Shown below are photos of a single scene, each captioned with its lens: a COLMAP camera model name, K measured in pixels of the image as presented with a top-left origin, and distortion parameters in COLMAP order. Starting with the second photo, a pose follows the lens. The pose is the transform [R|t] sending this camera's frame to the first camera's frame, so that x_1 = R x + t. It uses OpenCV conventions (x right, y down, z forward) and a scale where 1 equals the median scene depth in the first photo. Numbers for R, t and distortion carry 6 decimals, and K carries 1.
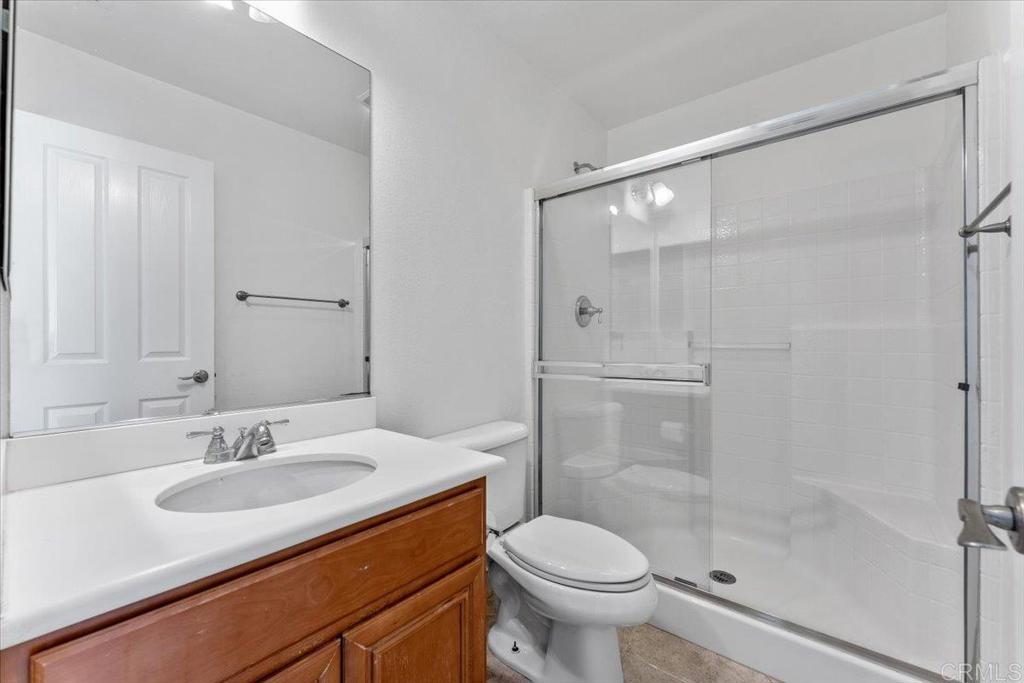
lens RADIAL K [[415.9, 0, 509.0], [0, 415.9, 343.4], [0, 0, 1]] dist [0.002349, -0.000178]
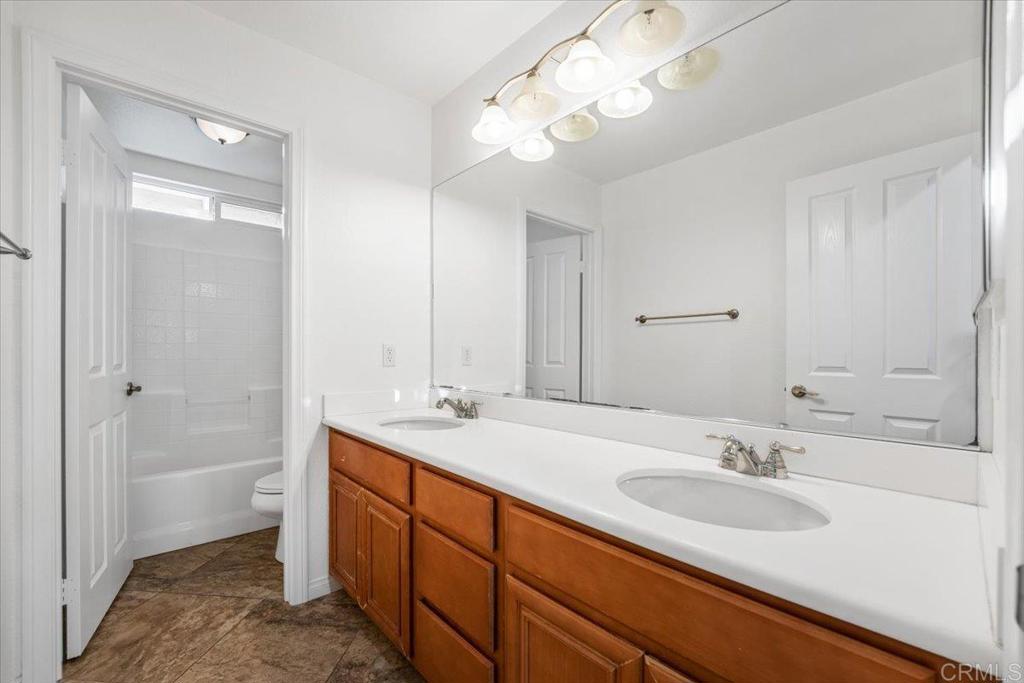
lens RADIAL K [[415.9, 0, 506.5], [0, 415.9, 344.7], [0, 0, 1]] dist [0.002349, -0.000178]
pose [[-0.131688, -0.023437, -0.991014, 0.438292], [-0.009235, 0.999706, -0.022415, -0.006564], [0.991248, 0.006200, -0.131866, 0.538472]]
